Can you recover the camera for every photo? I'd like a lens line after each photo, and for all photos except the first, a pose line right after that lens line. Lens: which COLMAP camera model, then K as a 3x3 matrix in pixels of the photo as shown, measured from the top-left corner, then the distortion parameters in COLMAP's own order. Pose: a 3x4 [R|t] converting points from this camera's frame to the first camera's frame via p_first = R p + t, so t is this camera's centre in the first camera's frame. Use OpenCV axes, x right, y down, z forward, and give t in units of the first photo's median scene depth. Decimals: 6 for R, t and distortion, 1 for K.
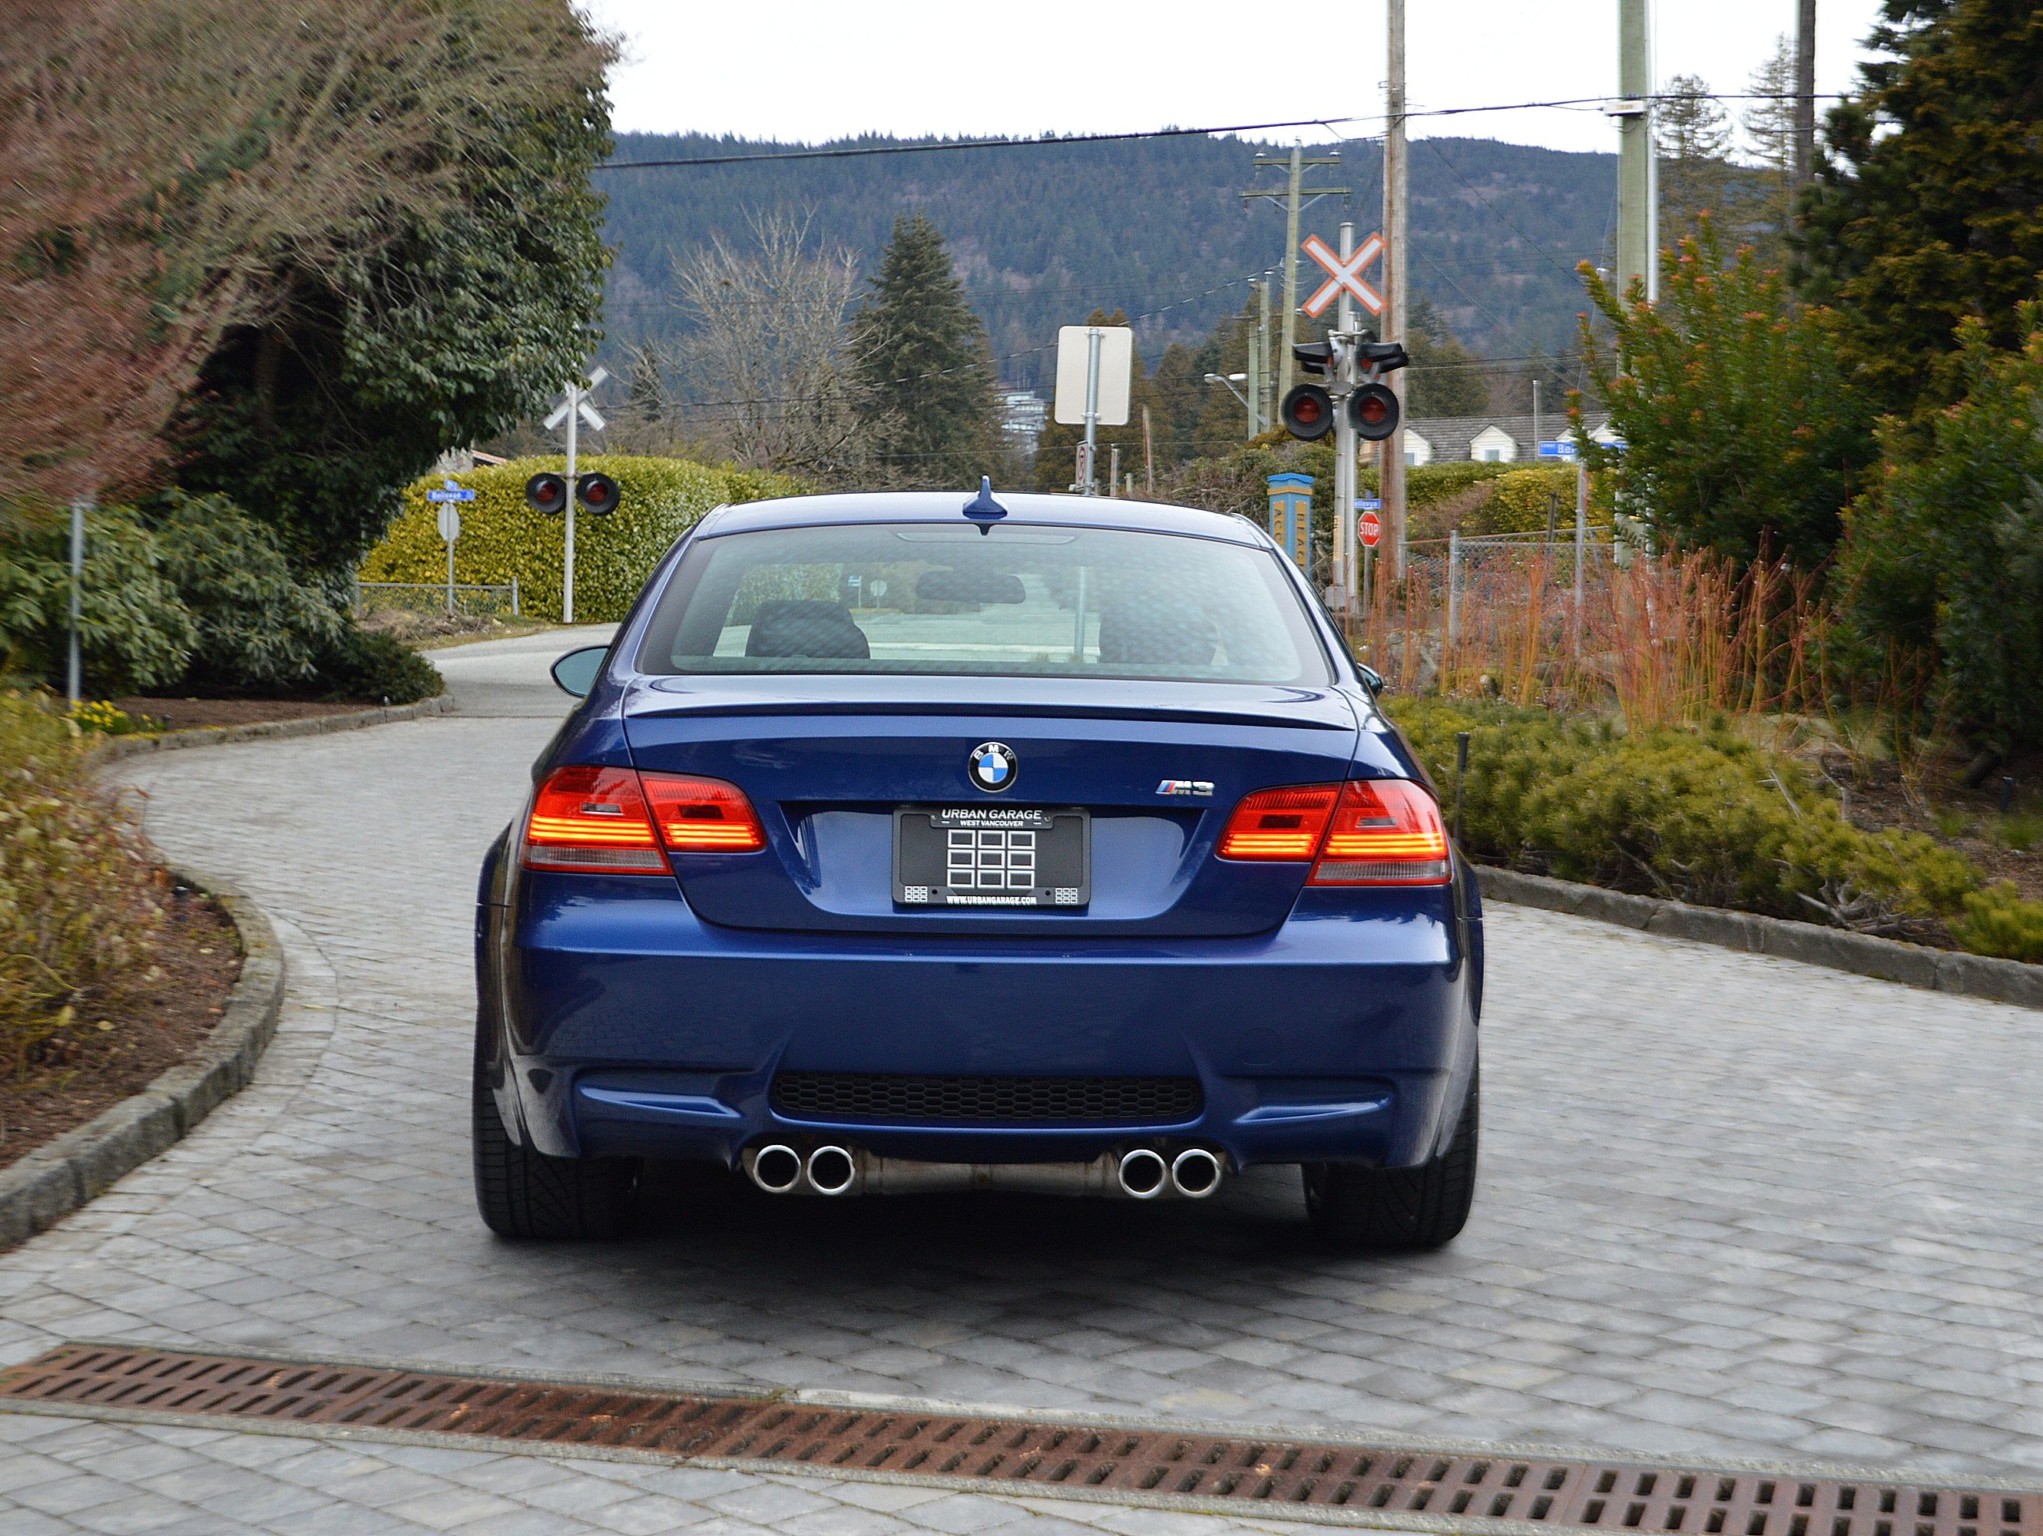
lens RADIAL K [[3006.2, 0, 1022.1], [0, 3006.2, 765.2], [0, 0, 1]] dist [-0.025043, 0.000000]
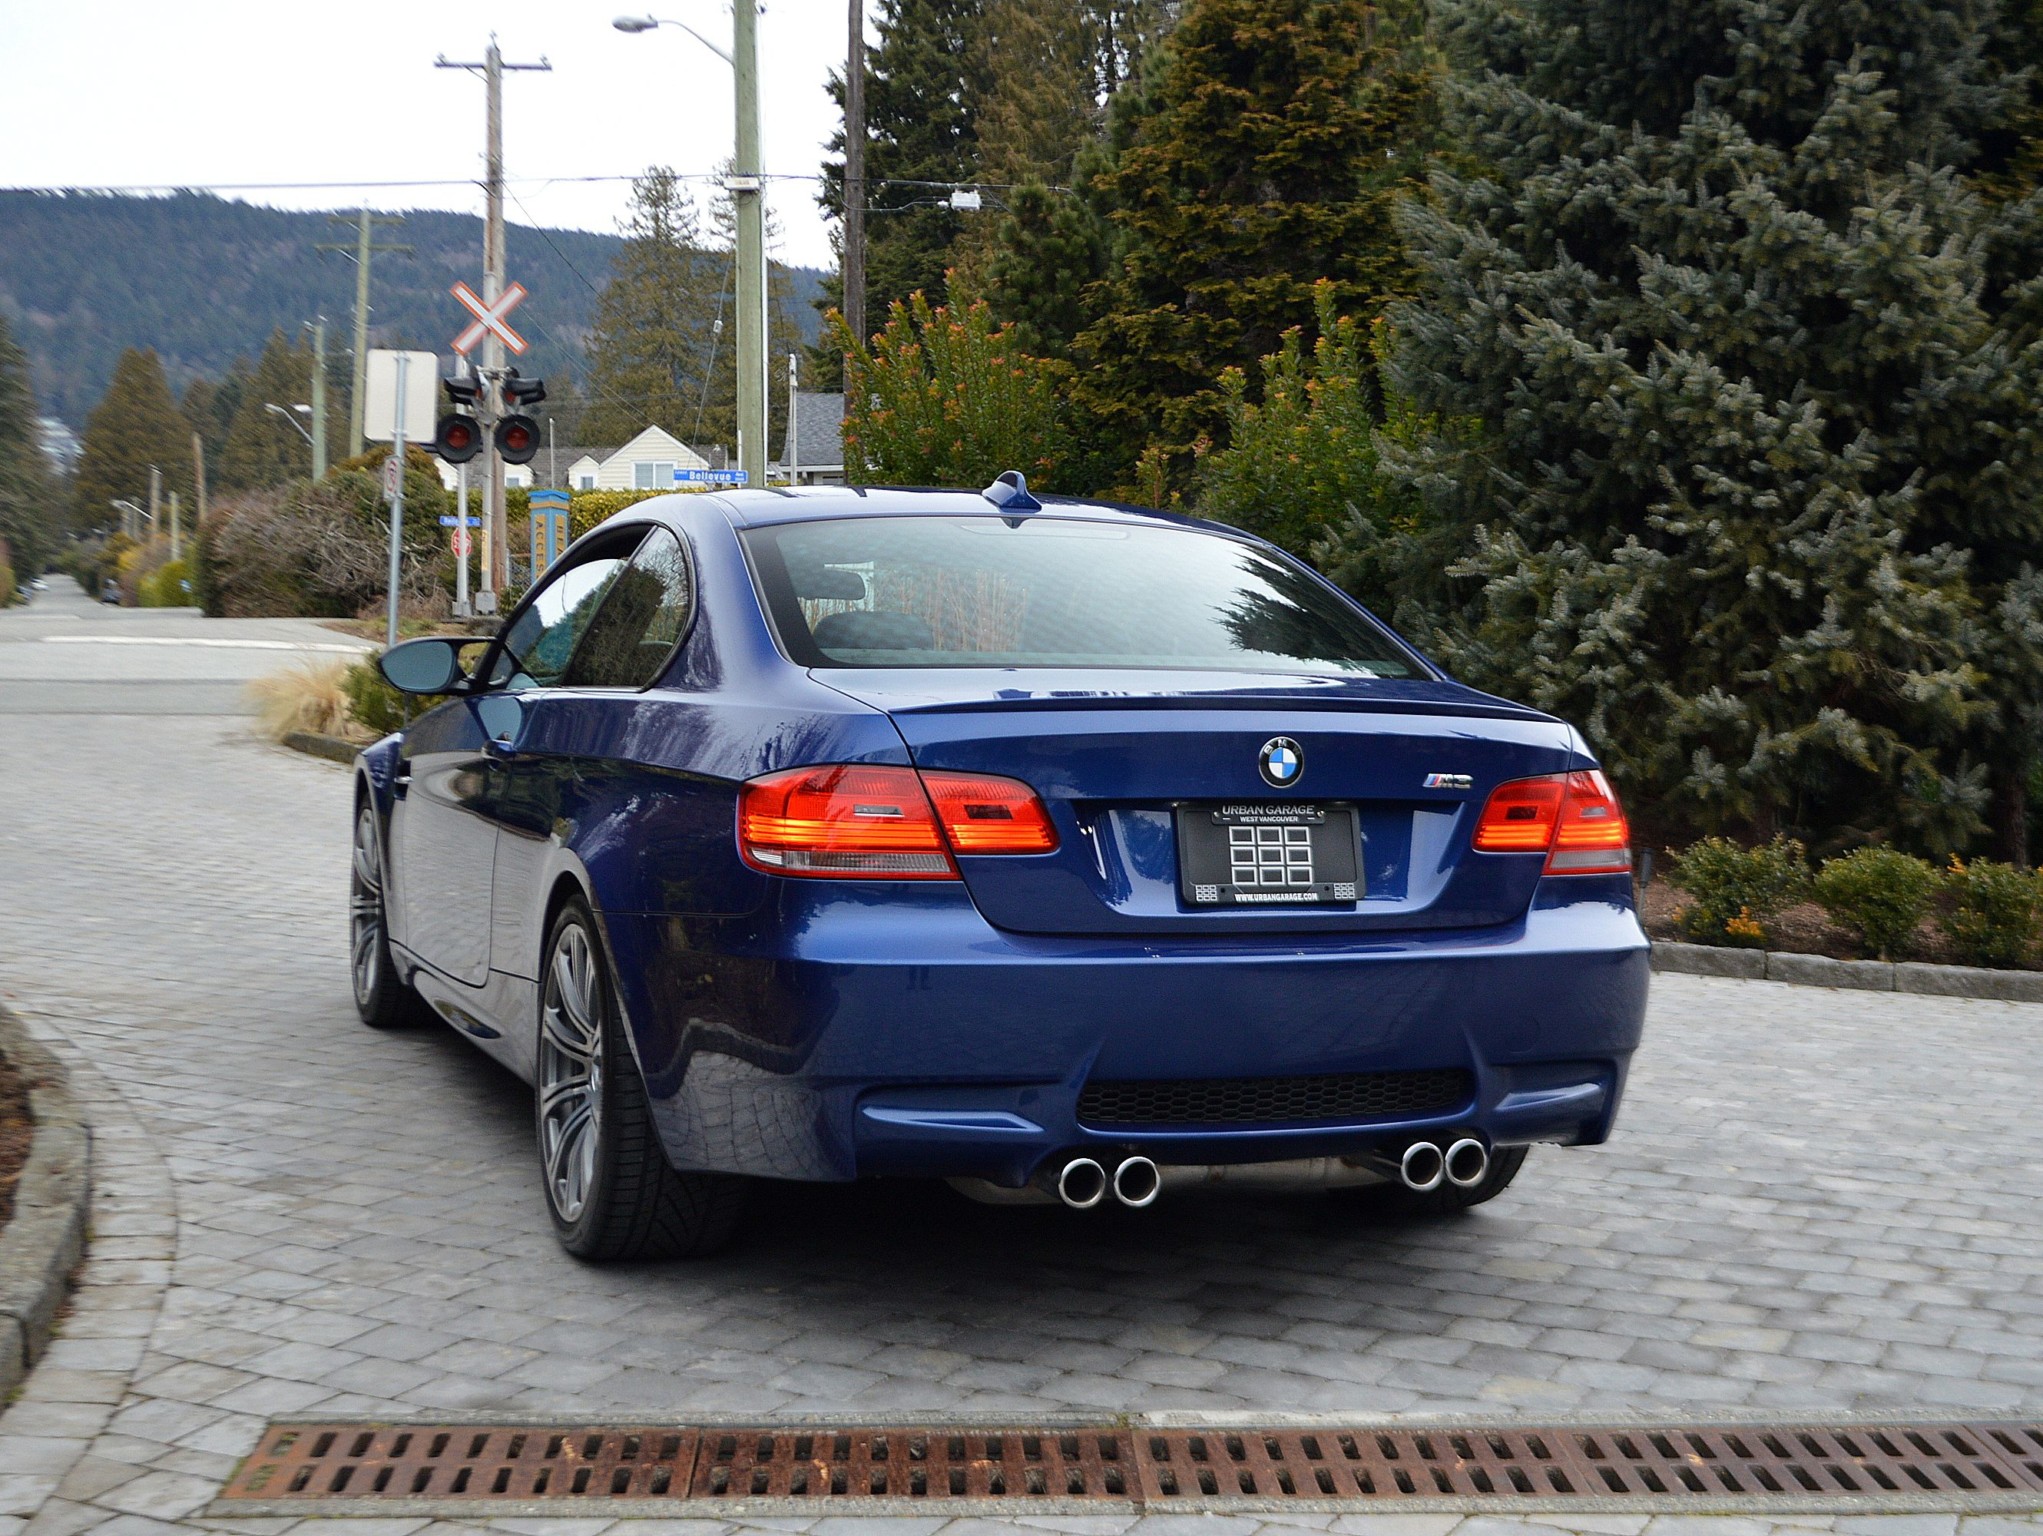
lens RADIAL K [[2610.7, 0, 1021.1], [0, 2610.7, 773.3], [0, 0, 1]] dist [-0.040359, 0.000000]
pose [[0.953070, -0.010605, 0.302565, -0.343967], [0.007825, 0.999915, 0.010397, -0.005164], [-0.302650, -0.007542, 0.953072, 0.210320]]
